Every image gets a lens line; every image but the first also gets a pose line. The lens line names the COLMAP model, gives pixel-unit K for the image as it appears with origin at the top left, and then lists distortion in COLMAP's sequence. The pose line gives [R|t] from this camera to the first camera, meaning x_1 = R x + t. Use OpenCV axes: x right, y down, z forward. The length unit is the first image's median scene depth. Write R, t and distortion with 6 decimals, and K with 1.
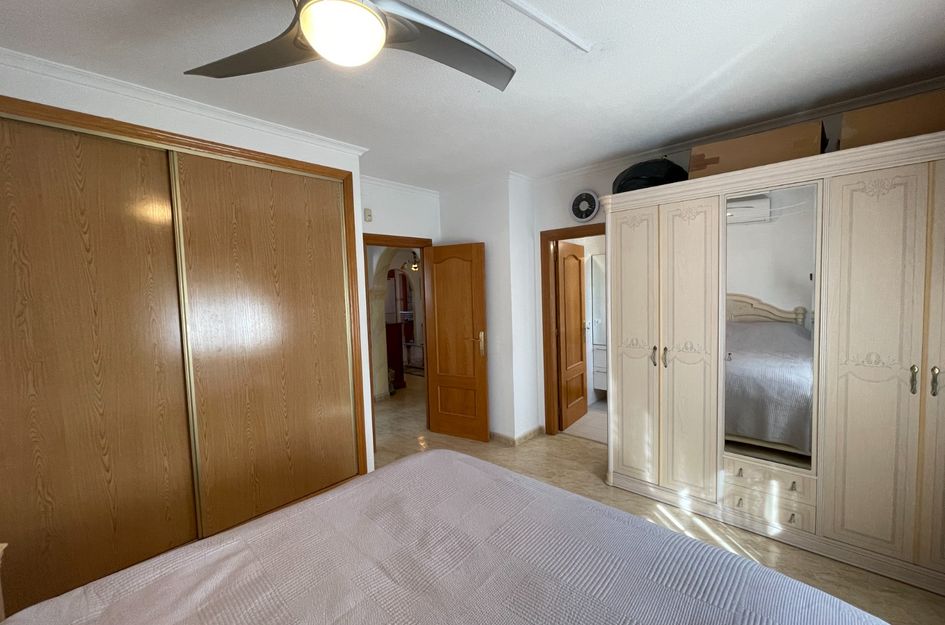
lens RADIAL K [[386.5, 0, 466.0], [0, 386.5, 313.6], [0, 0, 1]] dist [-0.001489, -0.000047]
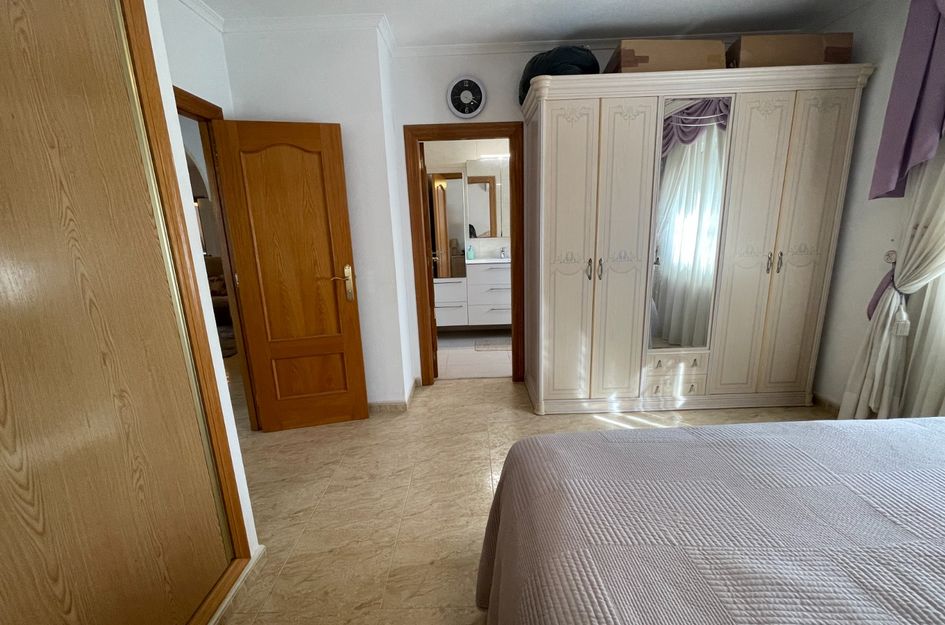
lens RADIAL K [[379.4, 0, 467.4], [0, 379.4, 310.8], [0, 0, 1]] dist [-0.002216, -0.000300]
pose [[0.724392, -0.142303, 0.674541, -0.350656], [0.057422, 0.987518, 0.146664, 0.052972], [-0.686993, -0.067509, 0.723522, 0.494002]]
